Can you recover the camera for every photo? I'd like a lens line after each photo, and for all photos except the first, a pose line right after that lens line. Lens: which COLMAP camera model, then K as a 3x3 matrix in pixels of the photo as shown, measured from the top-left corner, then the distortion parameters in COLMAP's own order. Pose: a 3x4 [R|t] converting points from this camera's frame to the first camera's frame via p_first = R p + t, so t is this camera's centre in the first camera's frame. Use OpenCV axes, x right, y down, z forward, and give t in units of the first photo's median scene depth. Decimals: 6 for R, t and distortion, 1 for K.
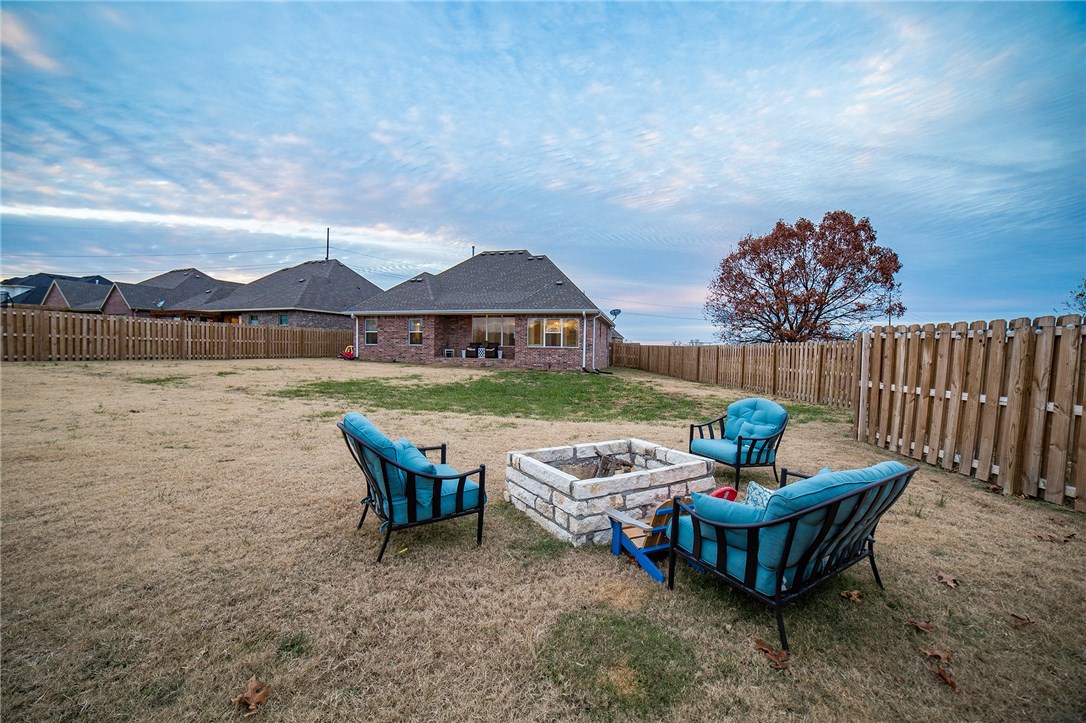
lens RADIAL K [[436.0, 0, 538.5], [0, 436.0, 360.7], [0, 0, 1]] dist [-0.012802, 0.000365]
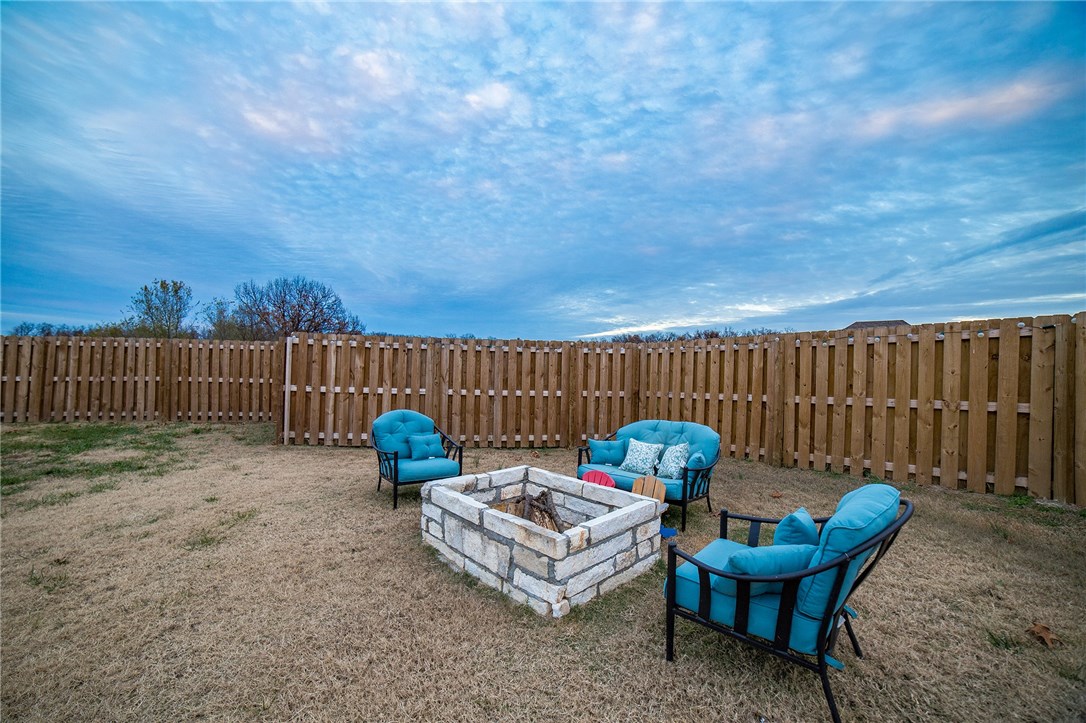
lens RADIAL K [[436.0, 0, 538.5], [0, 436.0, 360.7], [0, 0, 1]] dist [-0.012802, 0.000365]
pose [[-0.208152, -0.005958, 0.978078, -0.414290], [-0.001775, 0.999982, 0.005713, -0.019050], [-0.978095, -0.000546, -0.208159, 0.743194]]
